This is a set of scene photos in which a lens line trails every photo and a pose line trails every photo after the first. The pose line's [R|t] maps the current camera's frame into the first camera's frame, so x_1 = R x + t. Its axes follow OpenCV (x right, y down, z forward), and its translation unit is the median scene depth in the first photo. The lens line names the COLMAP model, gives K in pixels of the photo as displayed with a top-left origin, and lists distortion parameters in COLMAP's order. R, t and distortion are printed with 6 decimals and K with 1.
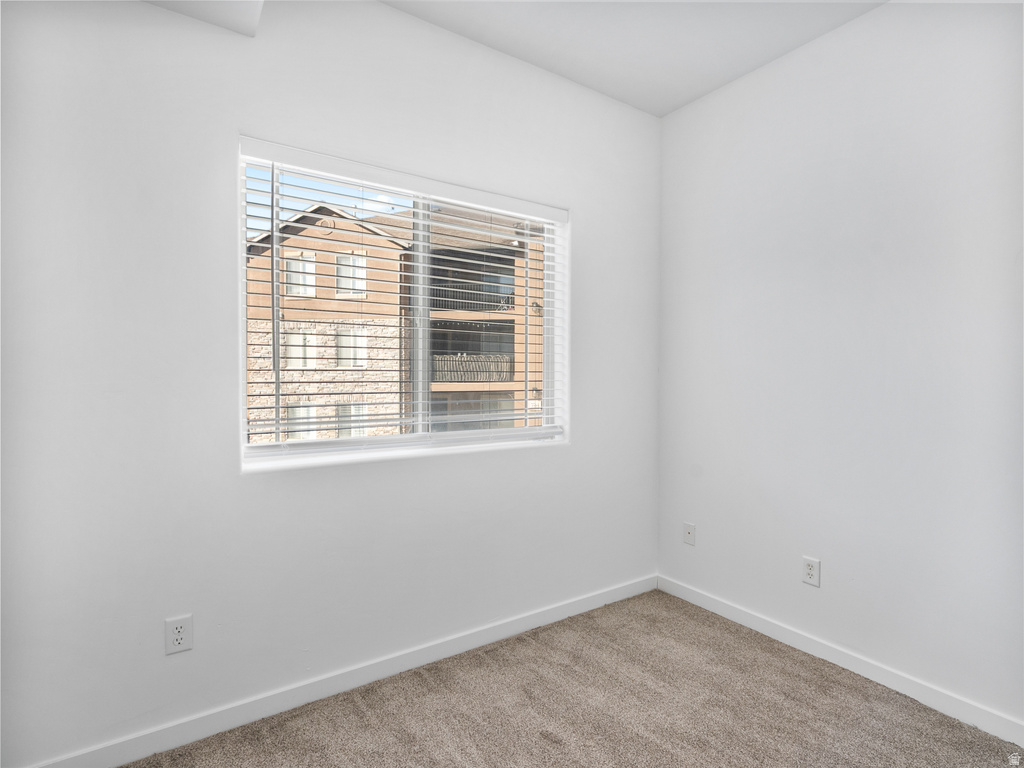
lens RADIAL K [[517.3, 0, 512.8], [0, 517.3, 384.5], [0, 0, 1]] dist [0.000328, 0.001537]
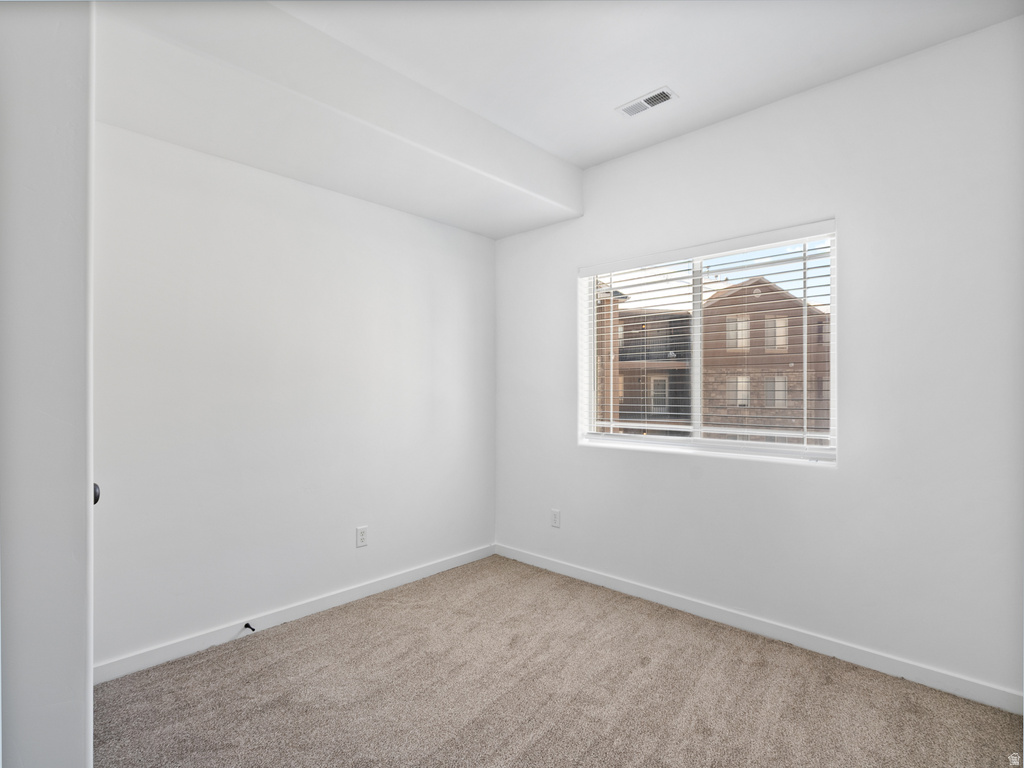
lens RADIAL K [[517.3, 0, 512.8], [0, 517.3, 384.5], [0, 0, 1]] dist [0.000328, 0.001537]
pose [[0.218733, -0.023566, -0.975500, 1.073384], [-0.014066, 0.999528, -0.027301, -0.001553], [0.975683, 0.019693, 0.218298, 0.281125]]
